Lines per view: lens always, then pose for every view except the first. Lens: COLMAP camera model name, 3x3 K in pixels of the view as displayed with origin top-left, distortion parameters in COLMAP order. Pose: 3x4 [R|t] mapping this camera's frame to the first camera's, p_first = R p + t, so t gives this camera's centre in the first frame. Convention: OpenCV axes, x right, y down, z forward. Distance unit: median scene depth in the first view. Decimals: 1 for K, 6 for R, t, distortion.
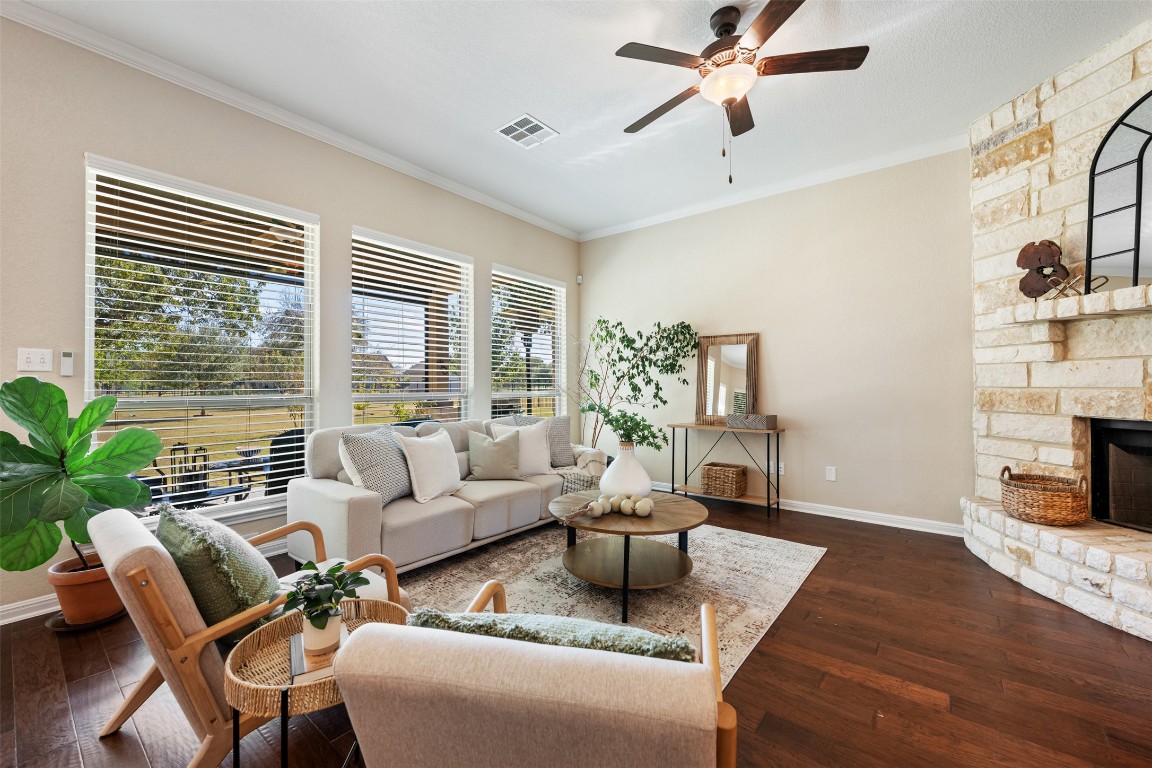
lens RADIAL K [[458.3, 0, 573.8], [0, 458.3, 380.1], [0, 0, 1]] dist [-0.001412, -0.000396]
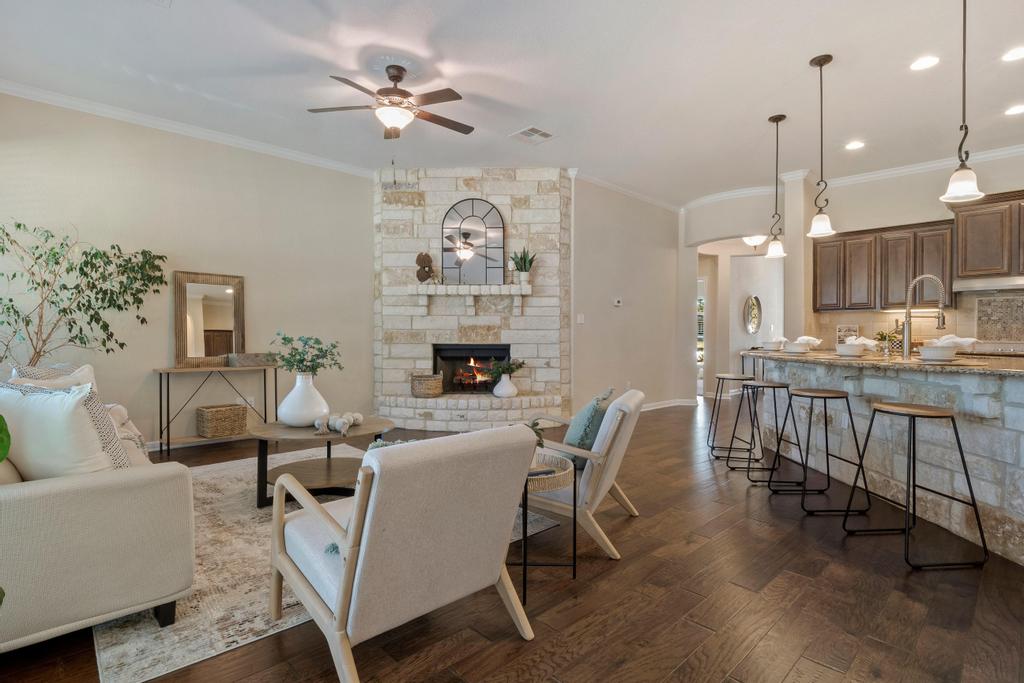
lens RADIAL K [[507.8, 0, 516.4], [0, 507.8, 339.6], [0, 0, 1]] dist [-0.003441, -0.002188]
pose [[0.126202, -0.006033, 0.991986, -1.040343], [-0.014568, 0.999862, 0.007934, 0.037027], [-0.991898, -0.015452, 0.126097, 0.337631]]
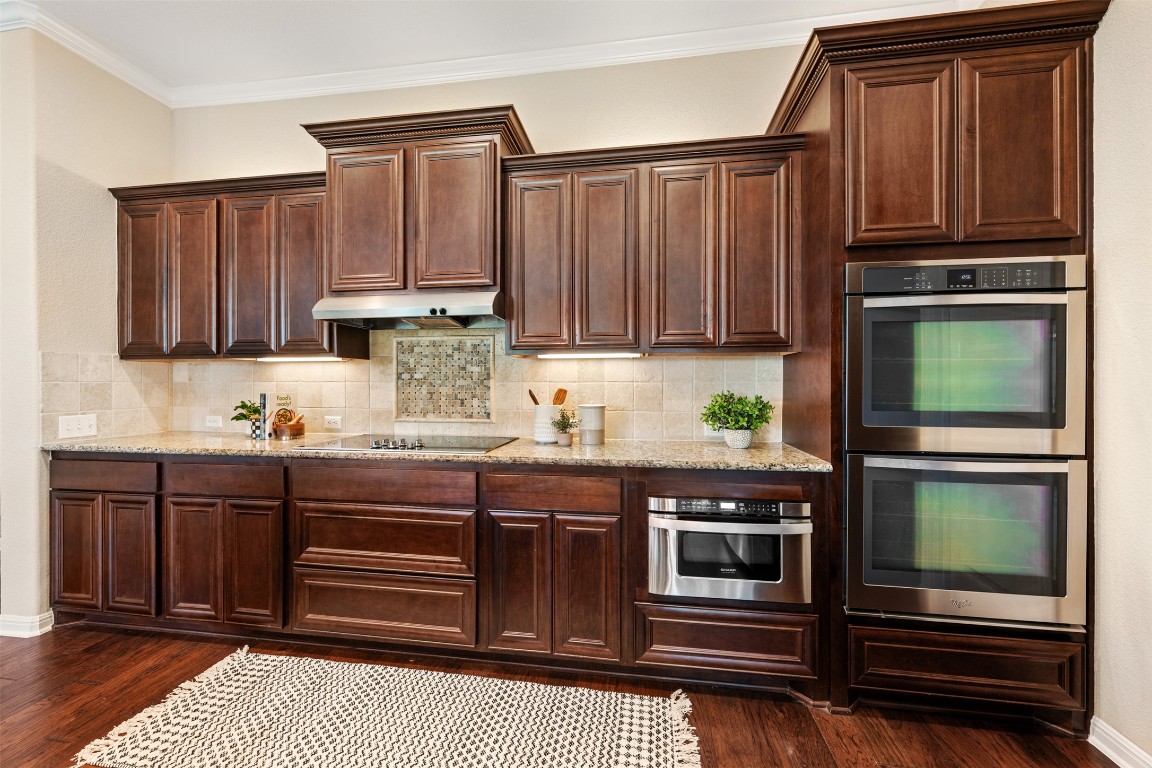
lens RADIAL K [[458.3, 0, 576.5], [0, 458.3, 384.1], [0, 0, 1]] dist [-0.001412, -0.000396]
pose [[-0.503702, -0.001739, 0.863876, 0.111869], [-0.007406, 0.999970, -0.002305, -0.039368], [-0.863846, -0.007559, -0.503700, -1.030647]]
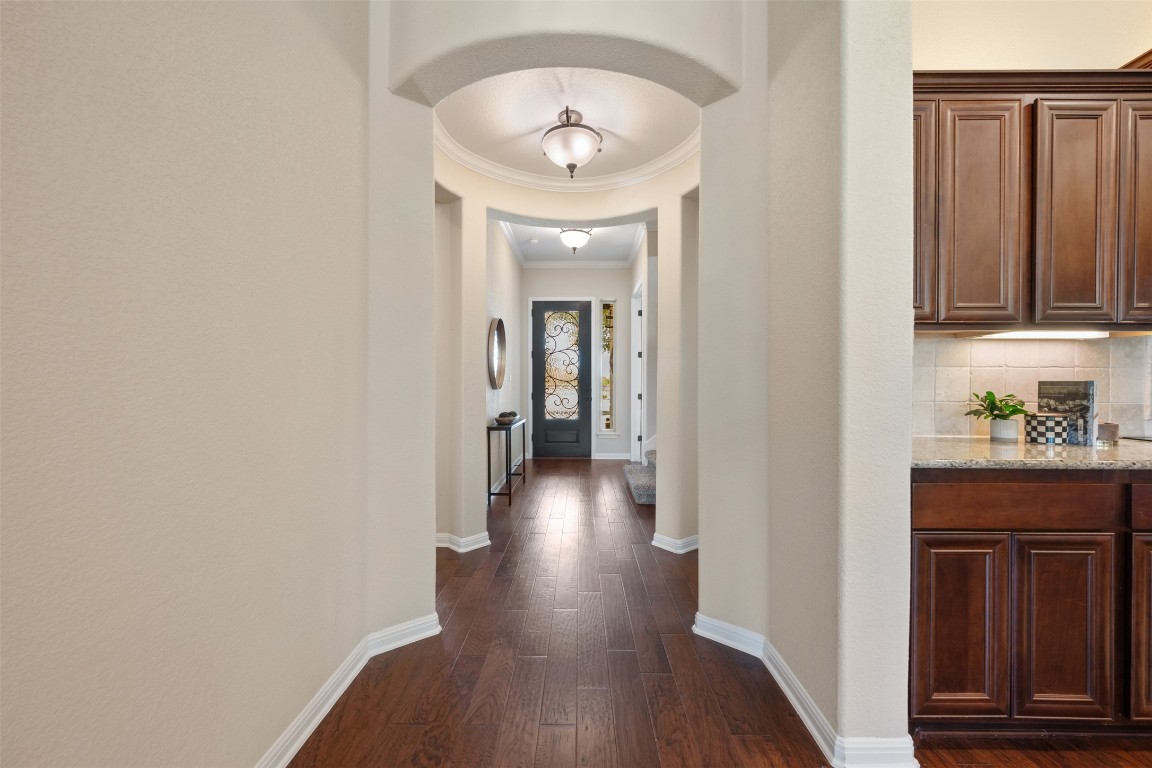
lens RADIAL K [[458.3, 0, 573.5], [0, 458.3, 387.7], [0, 0, 1]] dist [-0.001412, -0.000396]
pose [[-0.619732, -0.004965, 0.784798, 1.129336], [-0.010020, 0.999949, -0.001586, -0.000802], [-0.784749, -0.008846, -0.619750, -0.010283]]
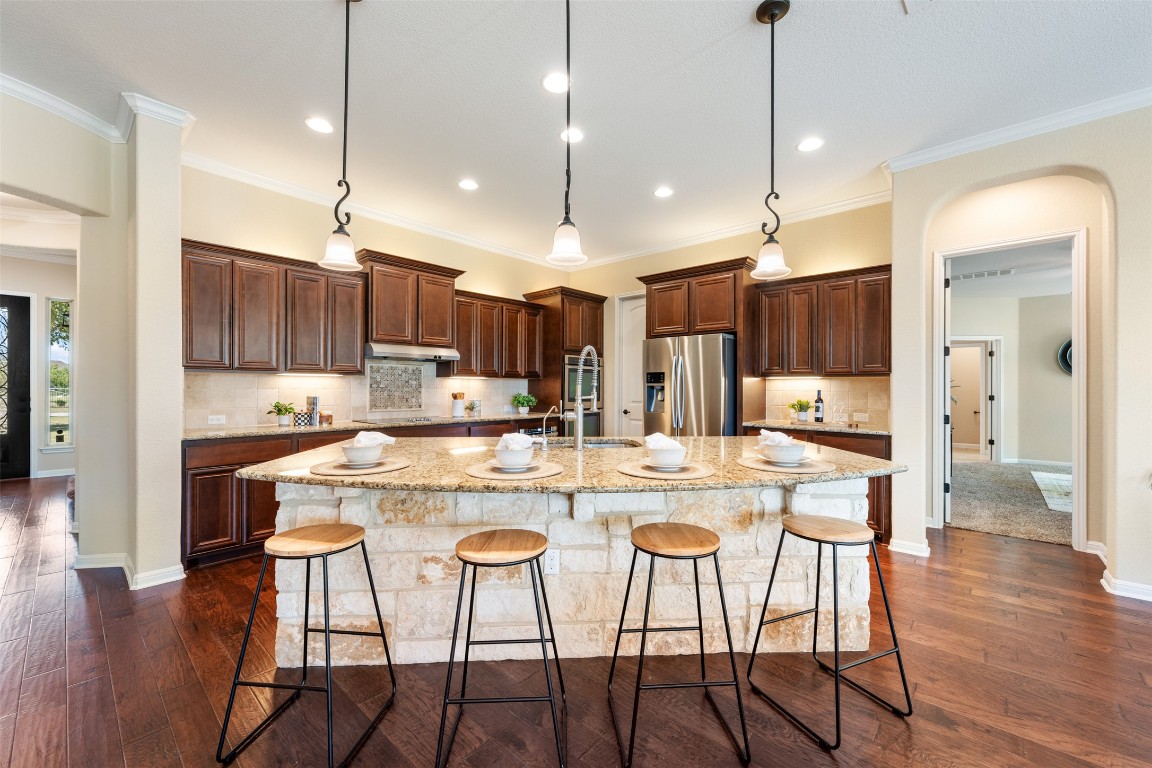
lens RADIAL K [[458.3, 0, 577.7], [0, 458.3, 386.4], [0, 0, 1]] dist [-0.001412, -0.000396]
pose [[-0.998904, -0.000806, 0.046809, 0.301165], [-0.001421, 0.999913, -0.013102, -0.032737], [-0.046795, -0.013155, -0.998818, 0.430763]]
